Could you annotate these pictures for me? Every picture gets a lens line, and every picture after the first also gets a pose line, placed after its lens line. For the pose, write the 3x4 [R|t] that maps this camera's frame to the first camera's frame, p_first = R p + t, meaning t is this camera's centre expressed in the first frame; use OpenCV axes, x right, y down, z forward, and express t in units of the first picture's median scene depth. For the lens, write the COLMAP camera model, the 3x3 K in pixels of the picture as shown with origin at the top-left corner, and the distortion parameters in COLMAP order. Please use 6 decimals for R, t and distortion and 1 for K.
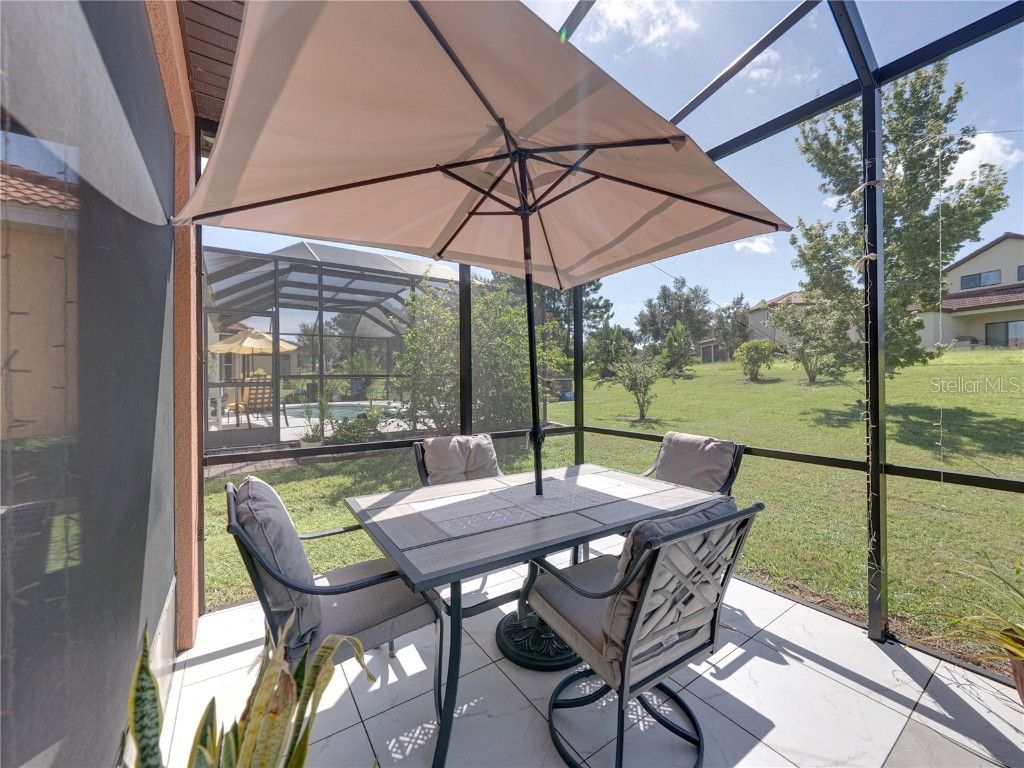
lens RADIAL K [[405.0, 0, 515.6], [0, 405.0, 379.5], [0, 0, 1]] dist [-0.000064, -0.000100]
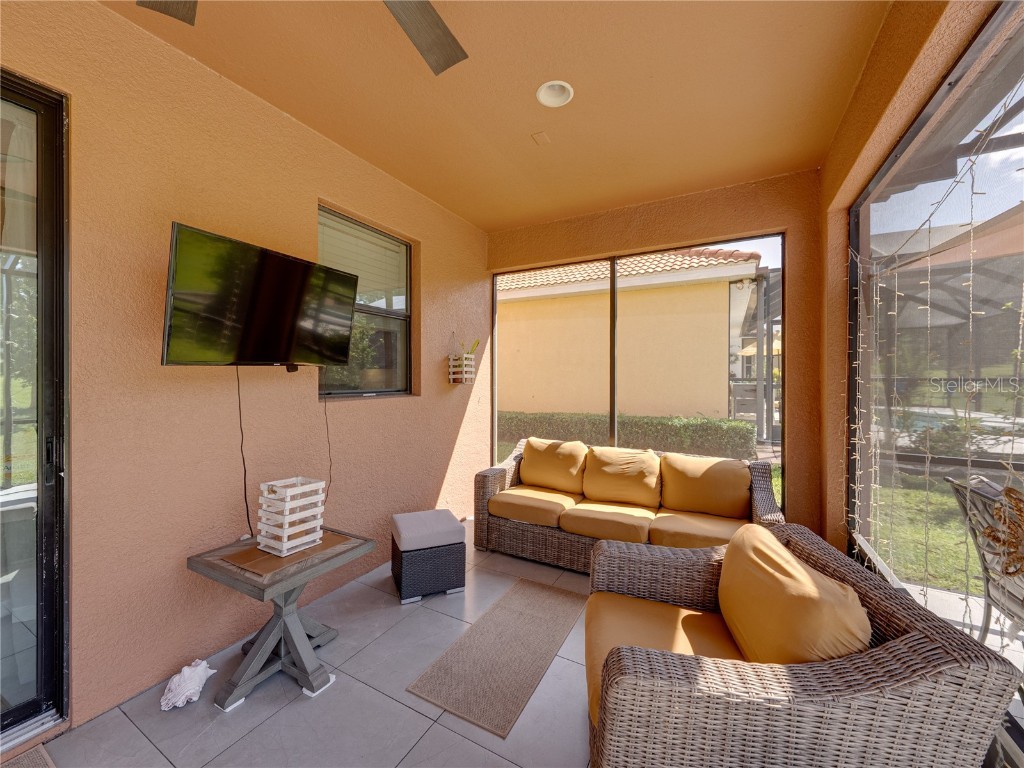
lens RADIAL K [[396.1, 0, 511.2], [0, 396.1, 378.9], [0, 0, 1]] dist [-0.001962, -0.000305]
pose [[0.443631, 0.013508, -0.896108, -0.037612], [-0.008956, 0.999903, 0.010639, -0.007999], [0.896165, 0.003306, 0.443709, -0.120033]]
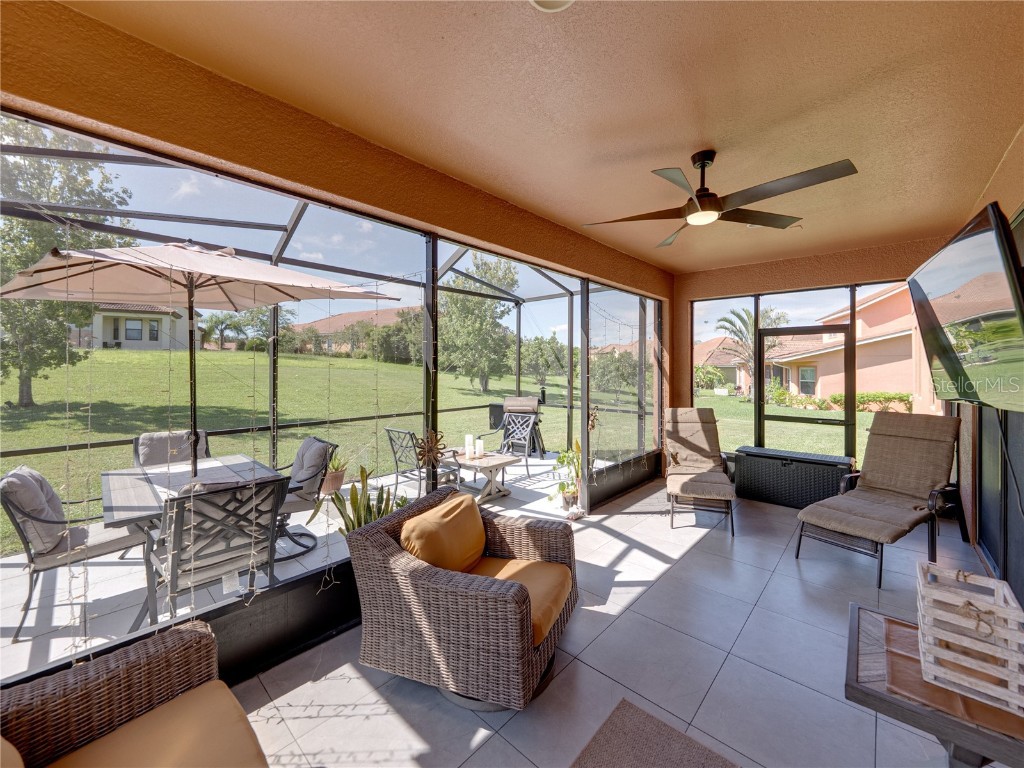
lens RADIAL K [[402.5, 0, 510.5], [0, 402.5, 365.0], [0, 0, 1]] dist [0.000583, -0.000076]
pose [[-0.210619, 0.011191, 0.977504, -0.357740], [0.001993, 0.999937, -0.011018, -0.024069], [-0.977566, -0.000372, -0.210628, 0.035651]]
